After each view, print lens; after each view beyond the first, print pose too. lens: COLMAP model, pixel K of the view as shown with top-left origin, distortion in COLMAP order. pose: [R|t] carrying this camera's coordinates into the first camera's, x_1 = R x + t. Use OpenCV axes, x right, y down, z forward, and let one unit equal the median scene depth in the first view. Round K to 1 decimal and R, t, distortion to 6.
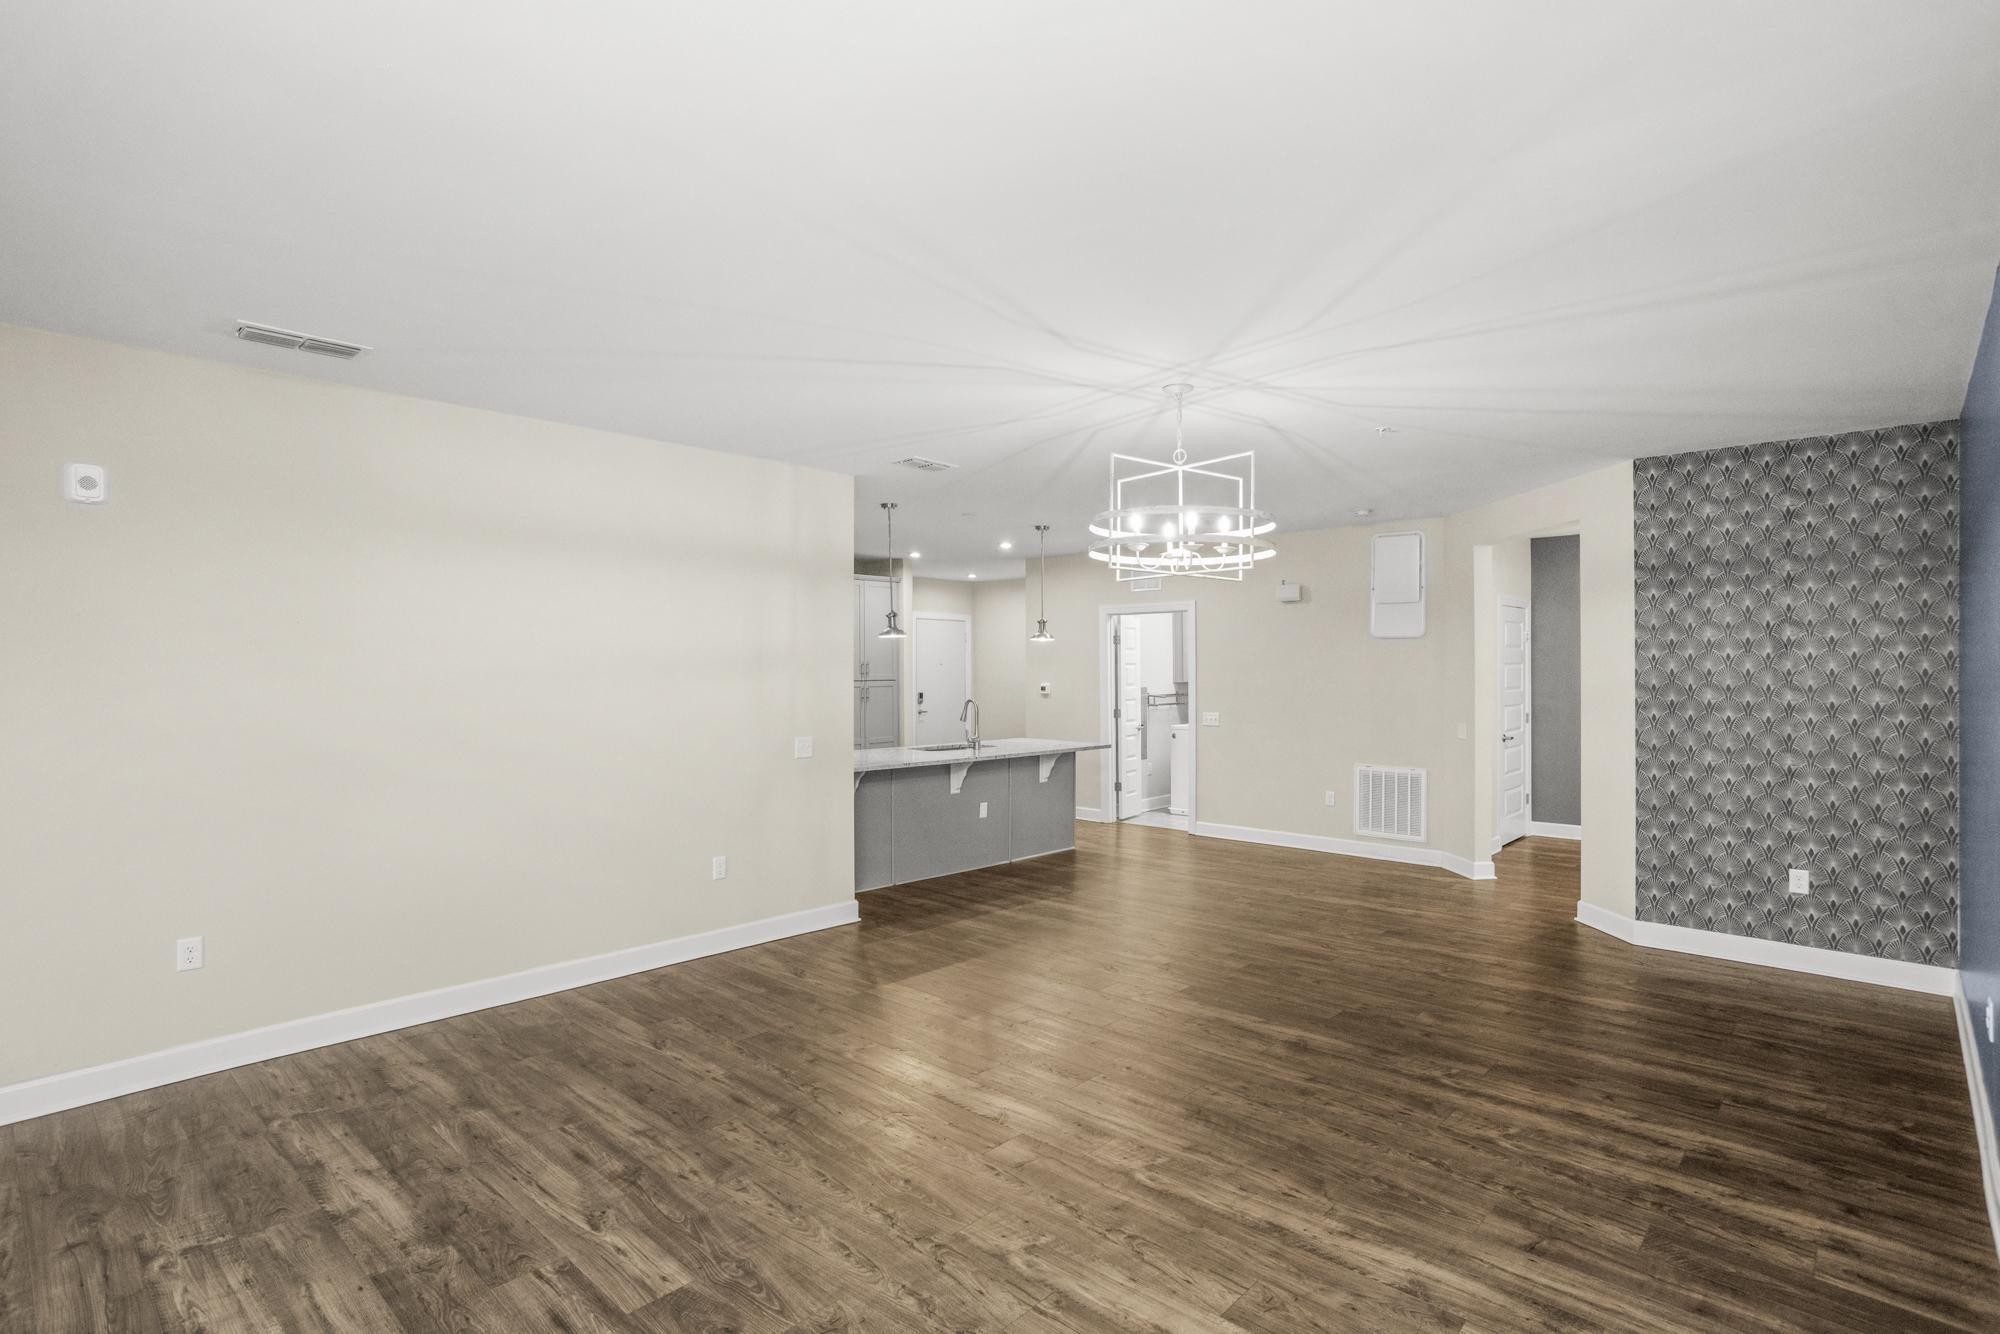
lens RADIAL K [[978.6, 0, 965.4], [0, 978.6, 685.0], [0, 0, 1]] dist [-0.035235, 0.022749]
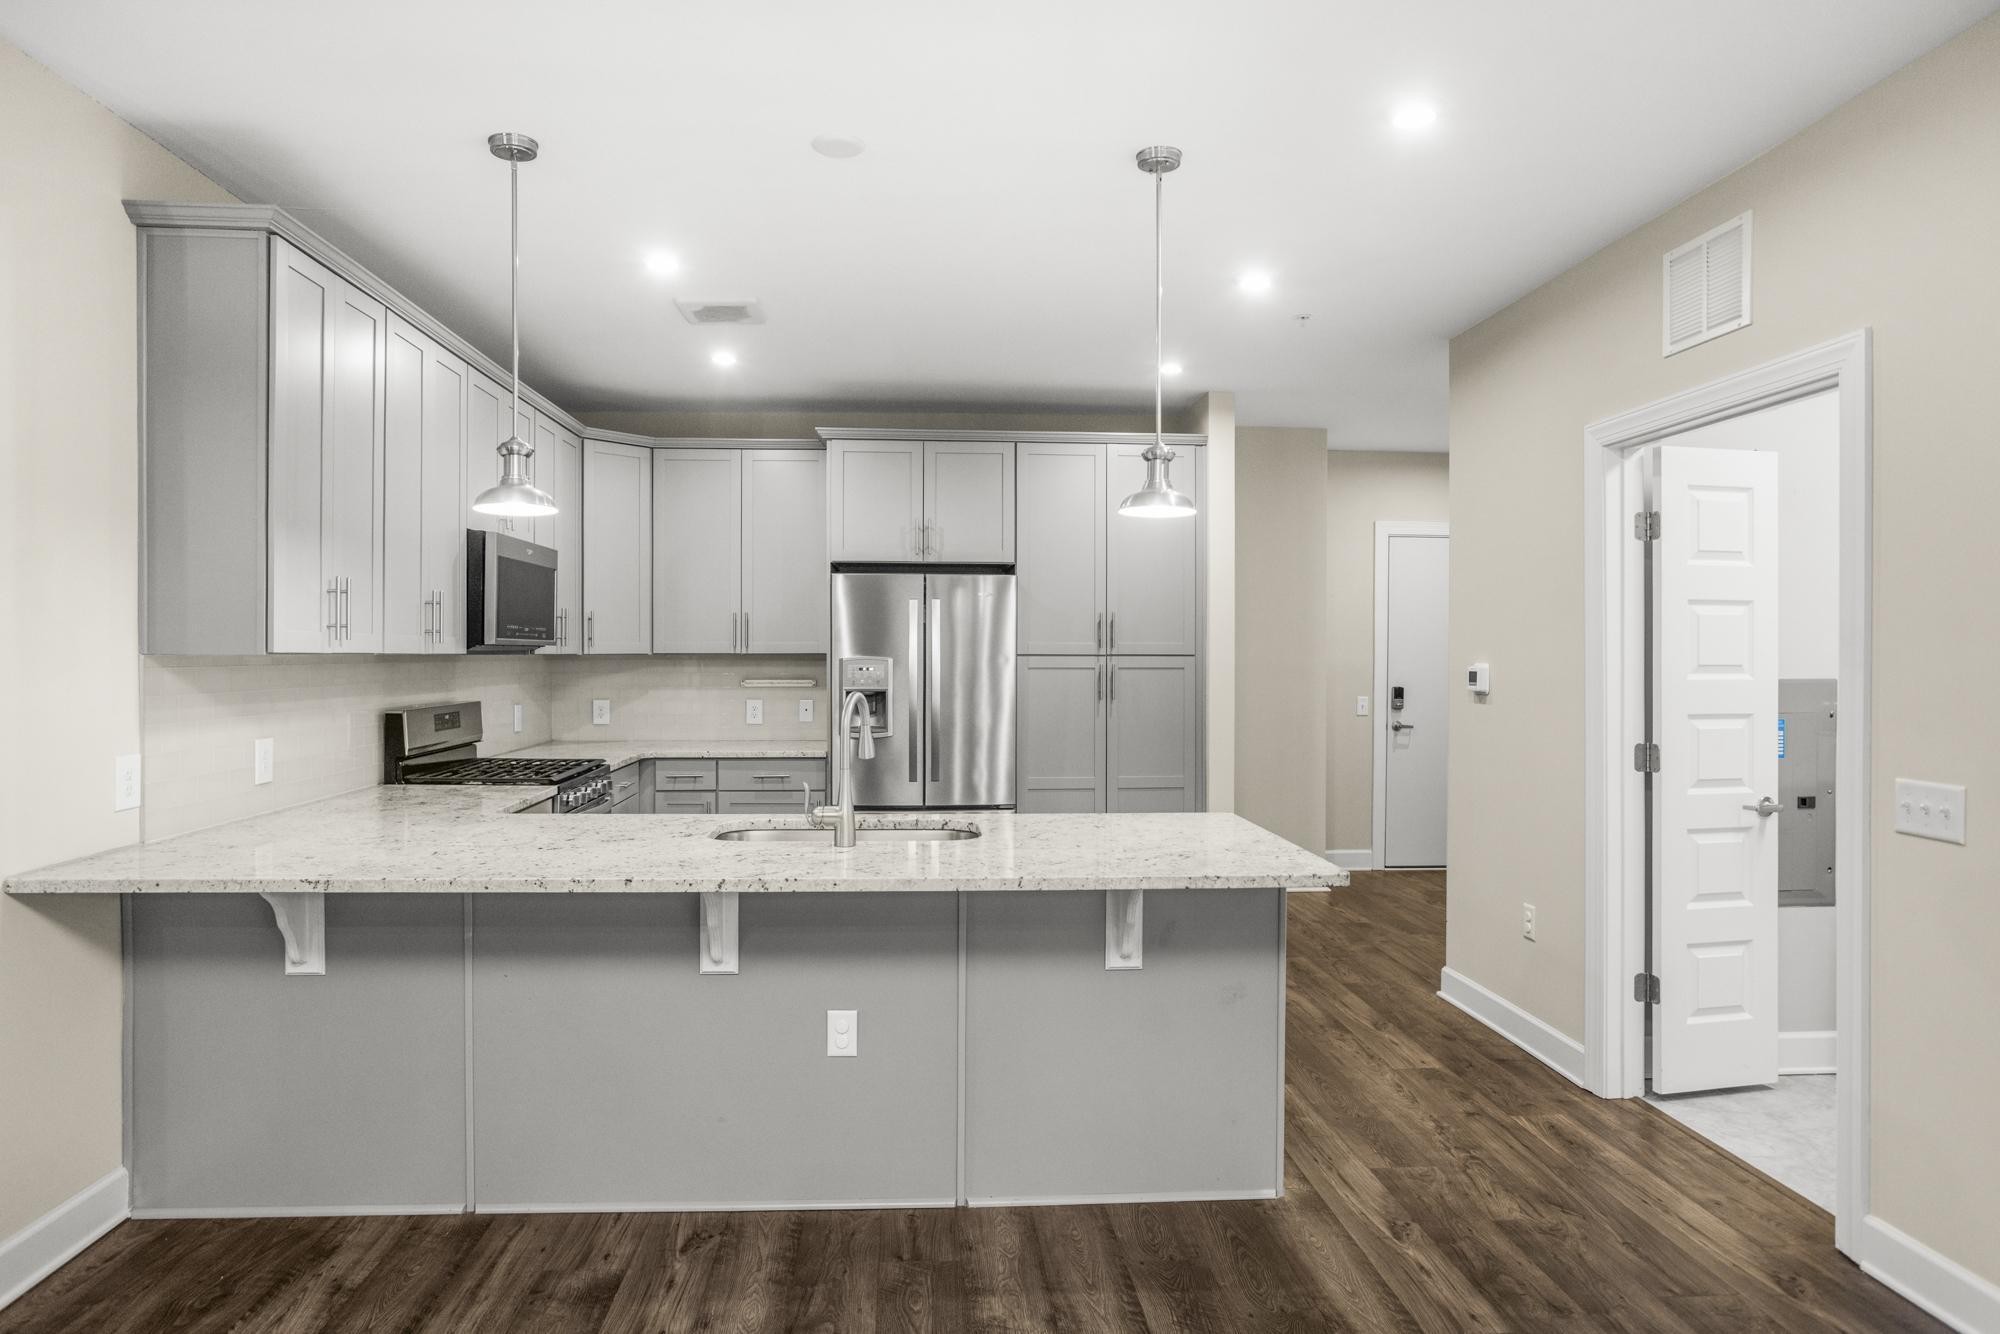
lens RADIAL K [[1148.9, 0, 1014.1], [0, 1148.9, 670.7], [0, 0, 1]] dist [-0.013293, 0.008112]
pose [[0.757860, 0.014131, -0.652264, 0.603364], [-0.018893, 0.999821, -0.000292, 0.011943], [0.652143, 0.012545, 0.757992, 1.452094]]
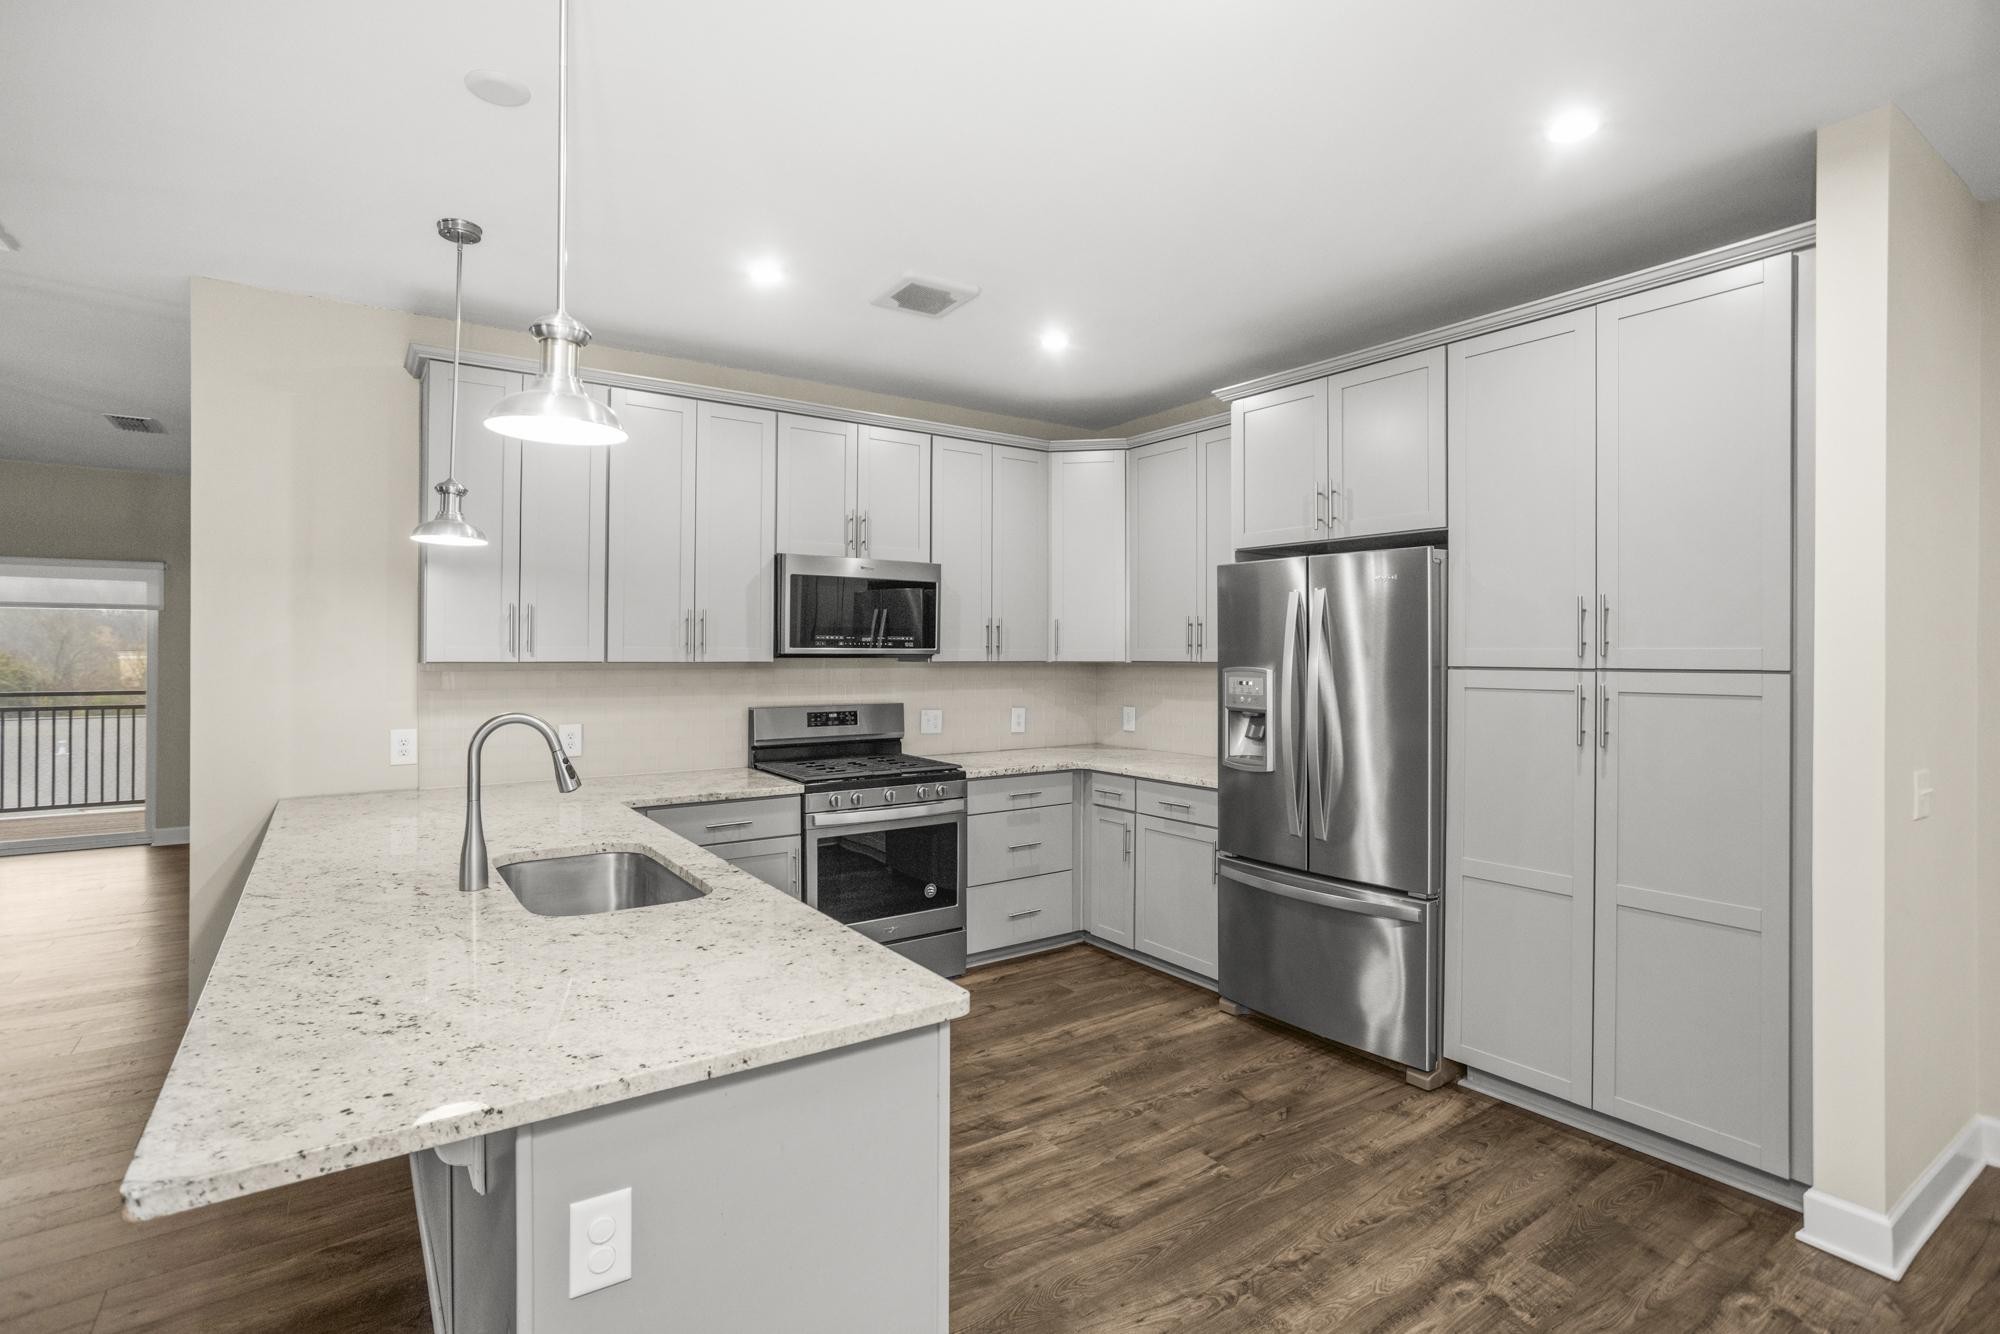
lens RADIAL K [[978.6, 0, 1006.2], [0, 978.6, 655.4], [0, 0, 1]] dist [-0.035235, 0.022749]
pose [[-0.185272, 0.003695, -0.982680, 0.513275], [-0.024787, 0.999657, 0.008432, -0.015934], [0.982375, 0.025920, -0.185117, 2.352475]]
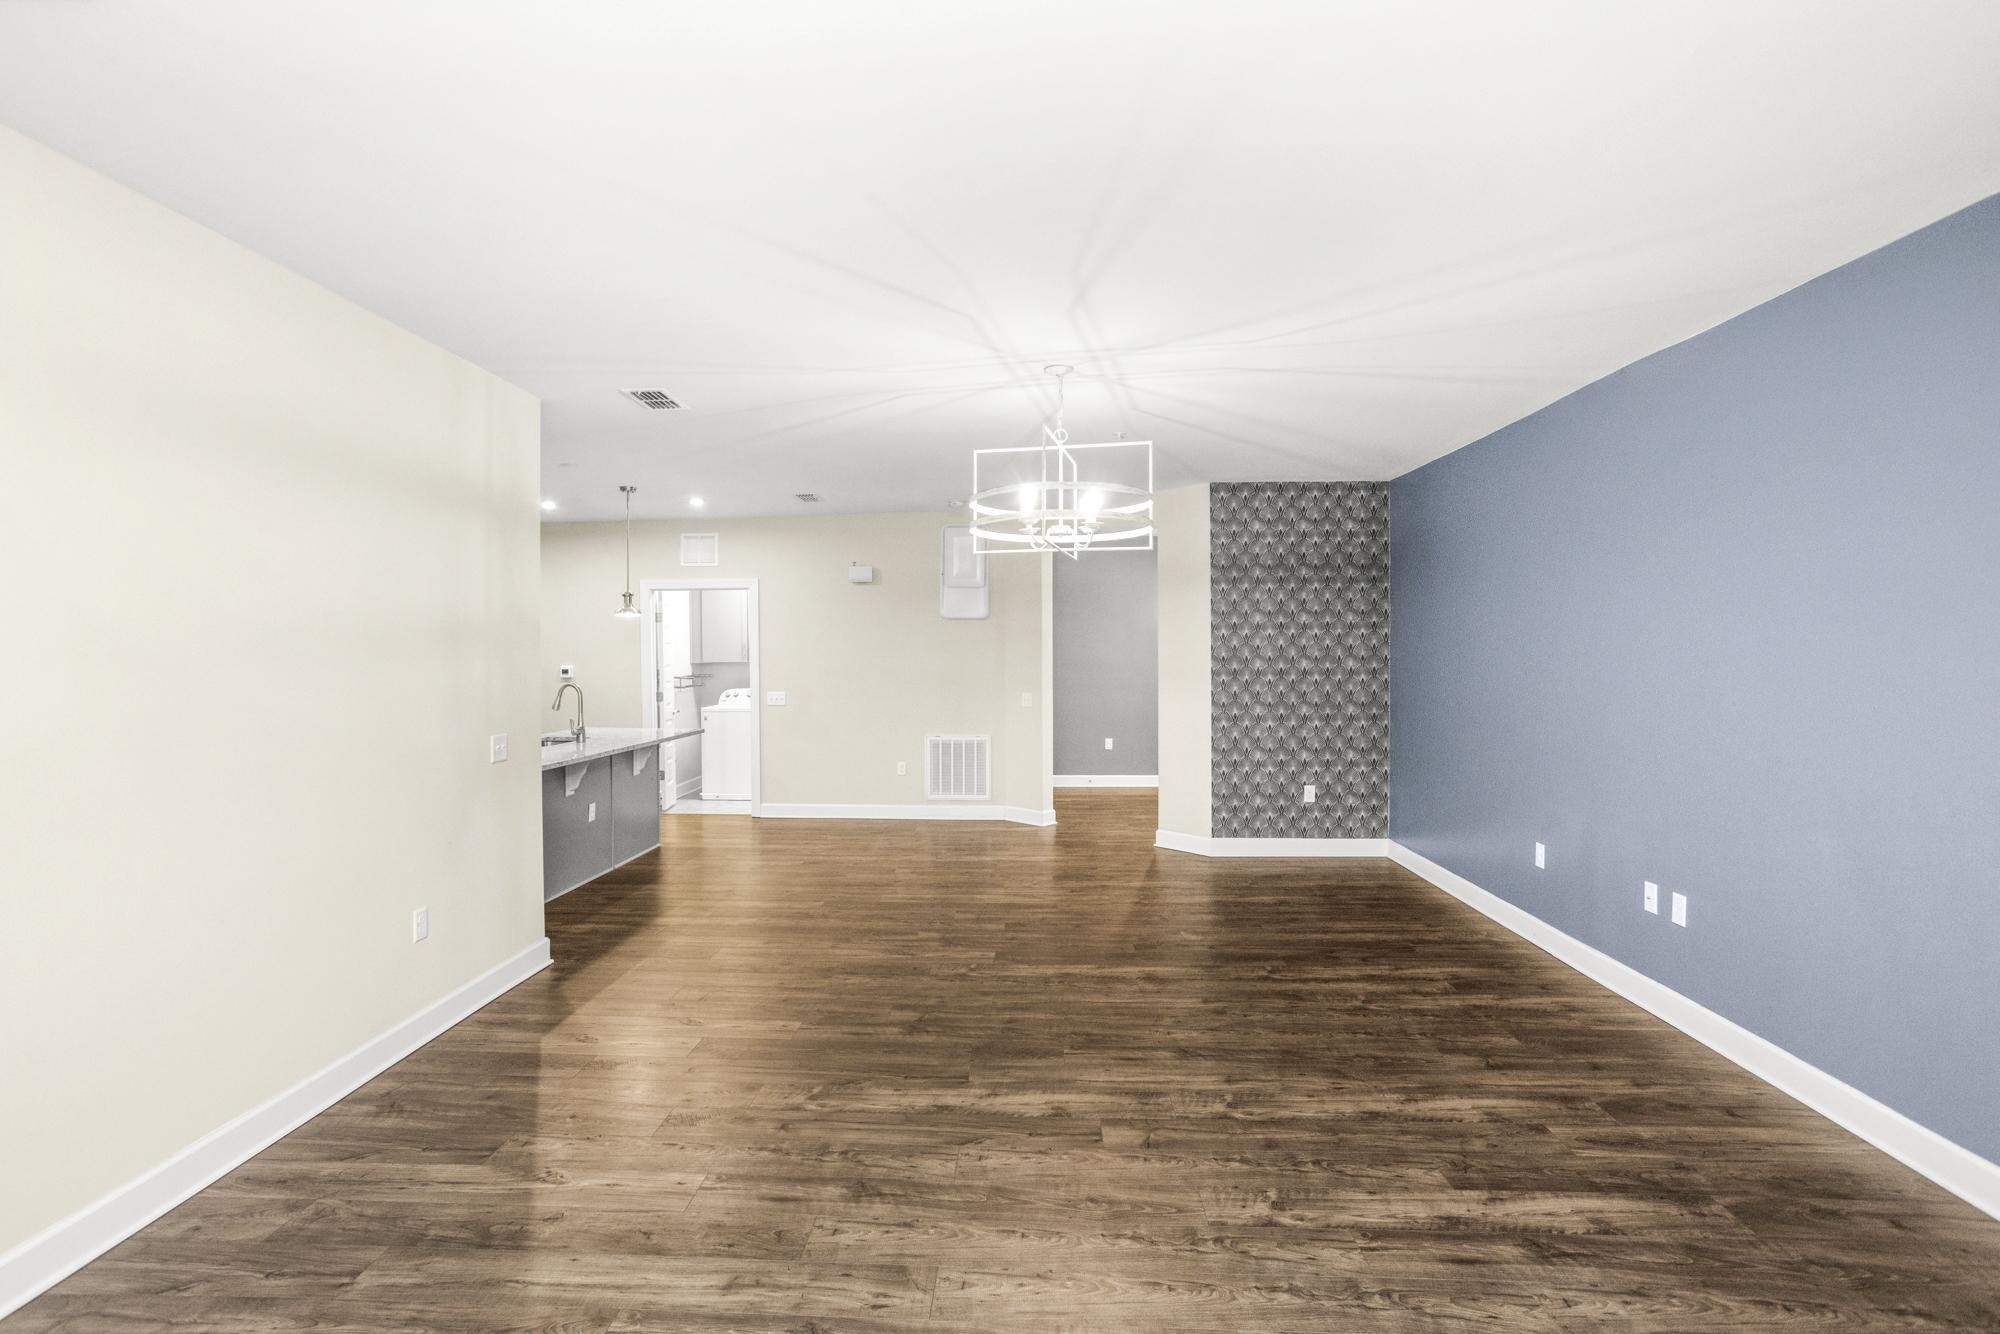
lens RADIAL K [[978.6, 0, 976.6], [0, 978.6, 646.8], [0, 0, 1]] dist [-0.035235, 0.022749]
pose [[0.760698, 0.001780, 0.649104, -0.542529], [0.013871, 0.999723, -0.018997, 0.010656], [-0.648958, 0.023455, 0.760462, 0.280392]]
